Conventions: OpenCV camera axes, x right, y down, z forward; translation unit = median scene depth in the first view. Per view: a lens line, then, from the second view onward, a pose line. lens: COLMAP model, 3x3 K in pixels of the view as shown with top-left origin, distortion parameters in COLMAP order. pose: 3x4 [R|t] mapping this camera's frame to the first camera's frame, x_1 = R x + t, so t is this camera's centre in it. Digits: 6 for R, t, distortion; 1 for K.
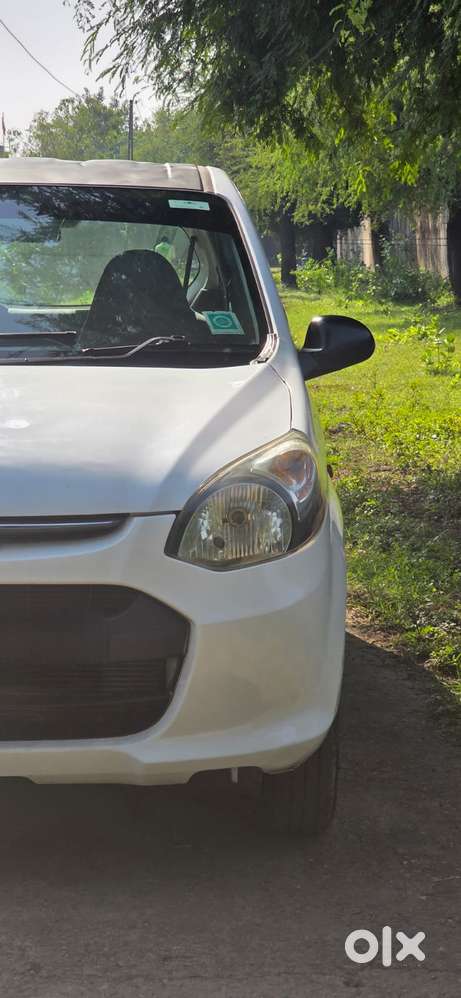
lens RADIAL K [[2199.4, 0, 230.5], [0, 2199.4, 499.0], [0, 0, 1]] dist [-0.715723, 7.515362]
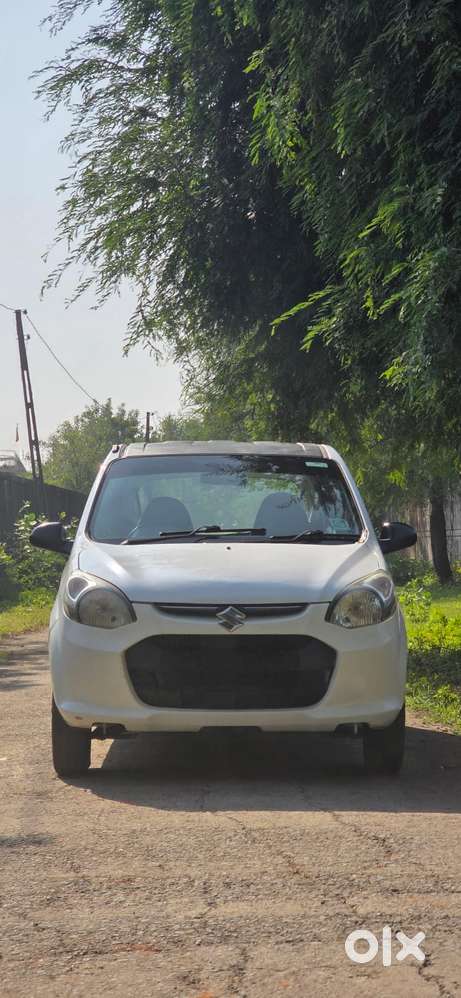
lens RADIAL K [[2199.4, 0, 230.5], [0, 2199.4, 499.0], [0, 0, 1]] dist [-0.715723, 7.515362]
pose [[0.999930, 0.005318, 0.010612, -0.124227], [-0.003758, 0.989866, -0.141954, 0.180414], [-0.011259, 0.141904, 0.989816, -0.960800]]
